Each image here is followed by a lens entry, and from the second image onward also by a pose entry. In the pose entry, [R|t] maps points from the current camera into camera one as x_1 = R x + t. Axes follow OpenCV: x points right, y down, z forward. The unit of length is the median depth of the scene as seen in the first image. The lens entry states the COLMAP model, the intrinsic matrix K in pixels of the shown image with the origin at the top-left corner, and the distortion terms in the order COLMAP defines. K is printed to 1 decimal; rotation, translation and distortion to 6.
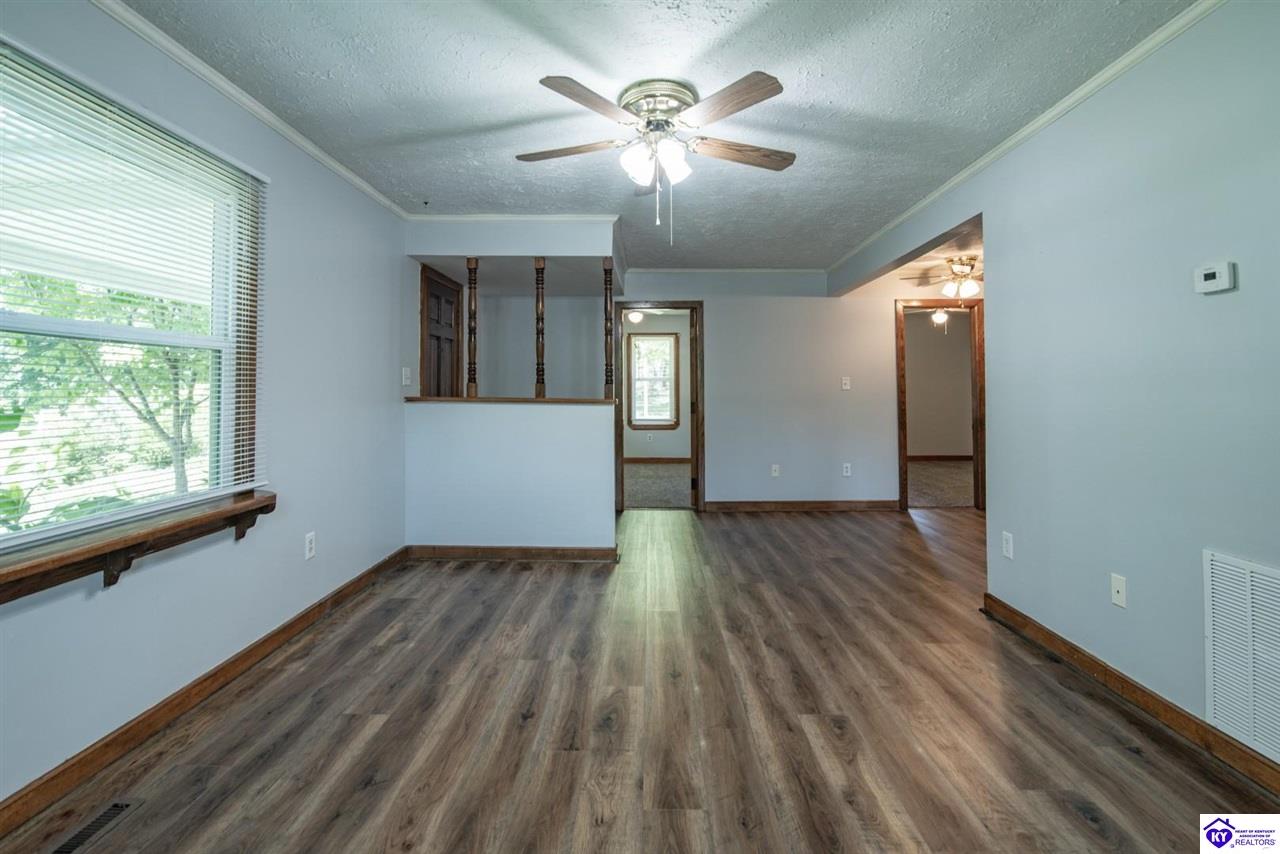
lens RADIAL K [[600.2, 0, 637.4], [0, 600.2, 378.6], [0, 0, 1]] dist [-0.000866, -0.000047]
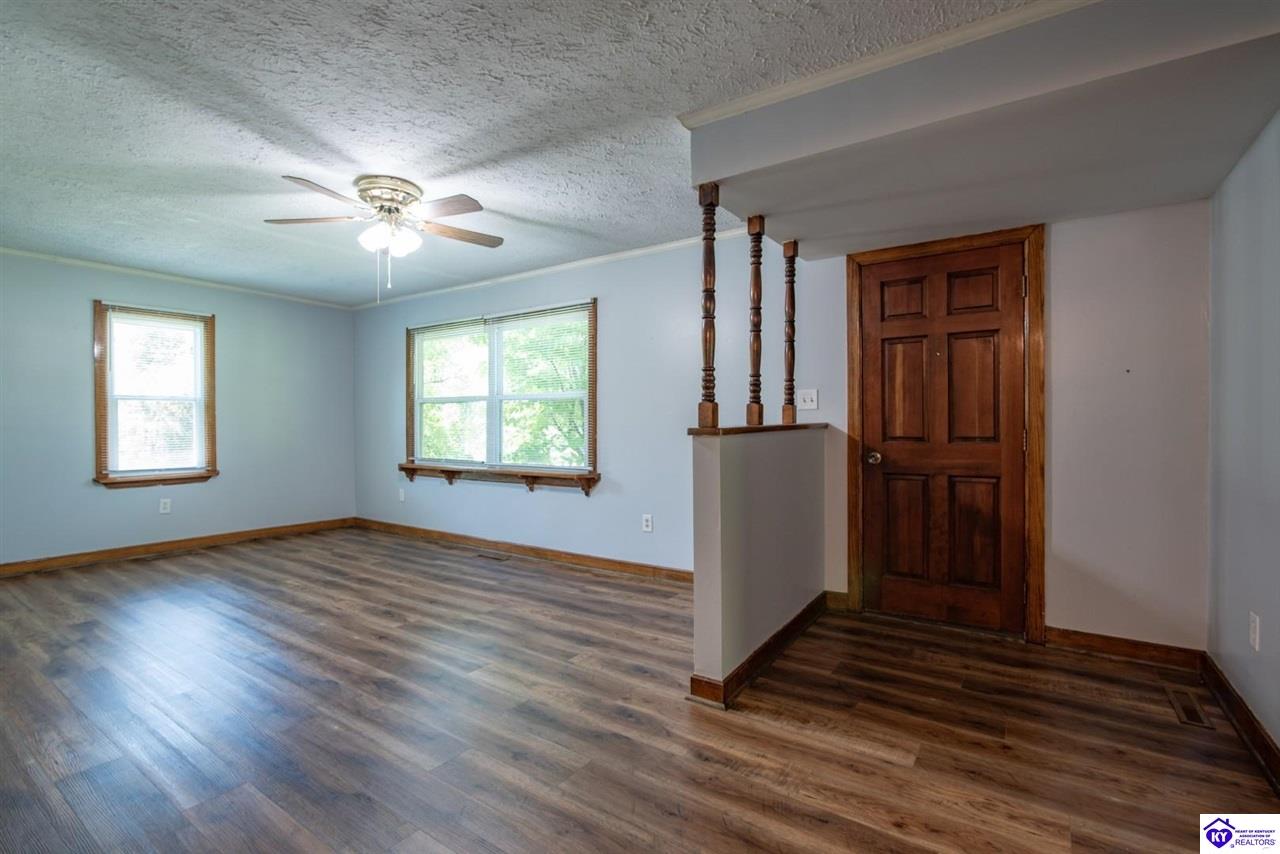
lens RADIAL K [[585.4, 0, 639.1], [0, 585.4, 430.7], [0, 0, 1]] dist [-0.018029, -0.000128]
pose [[-0.544620, 0.013240, -0.838579, 0.802496], [0.022570, 0.999745, 0.001127, 0.061484], [0.838379, -0.018313, -0.544780, 2.145223]]
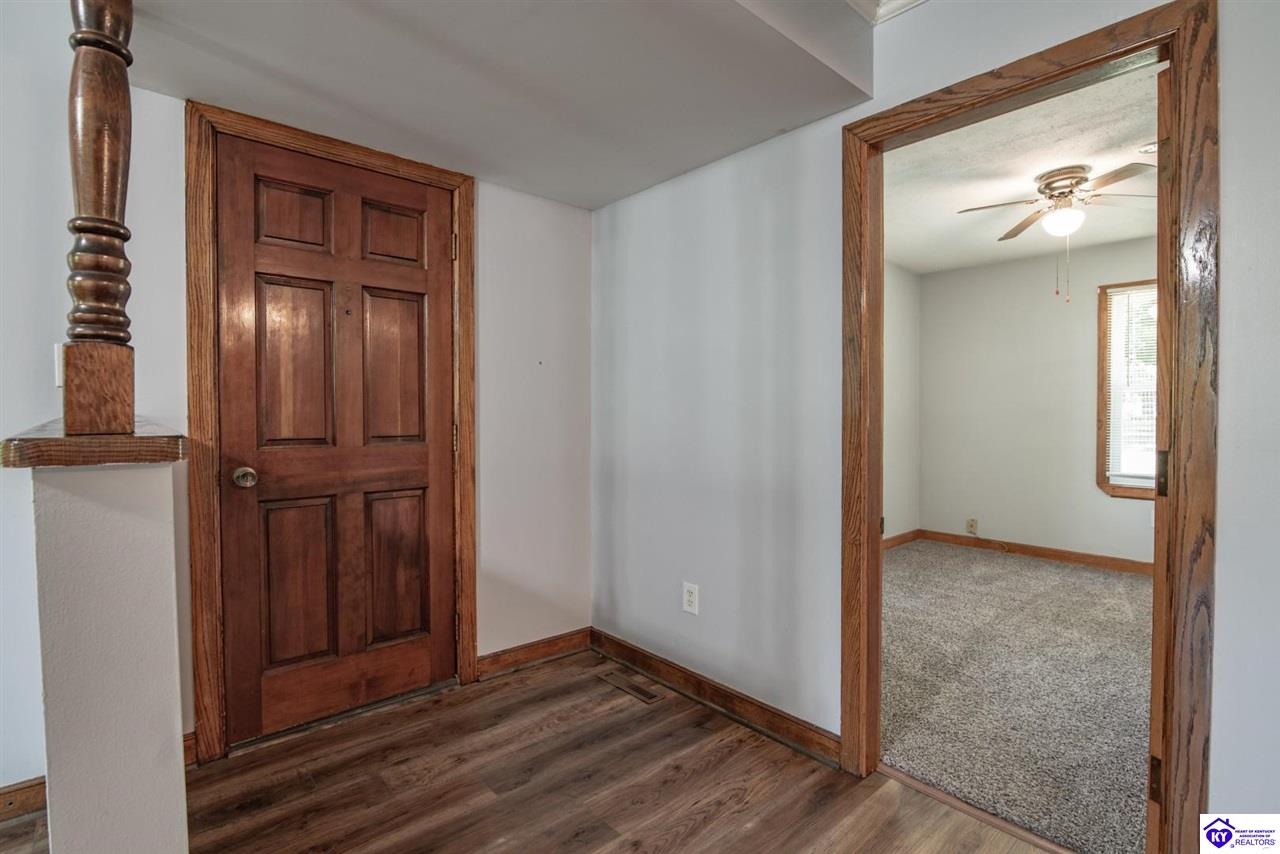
lens RADIAL K [[600.7, 0, 638.6], [0, 600.7, 425.3], [0, 0, 1]] dist [-0.017099, 0.000050]
pose [[0.679669, 0.016104, -0.733342, 0.309289], [0.012601, 0.999355, 0.033624, 0.049722], [0.733410, -0.032094, 0.679028, 1.712853]]
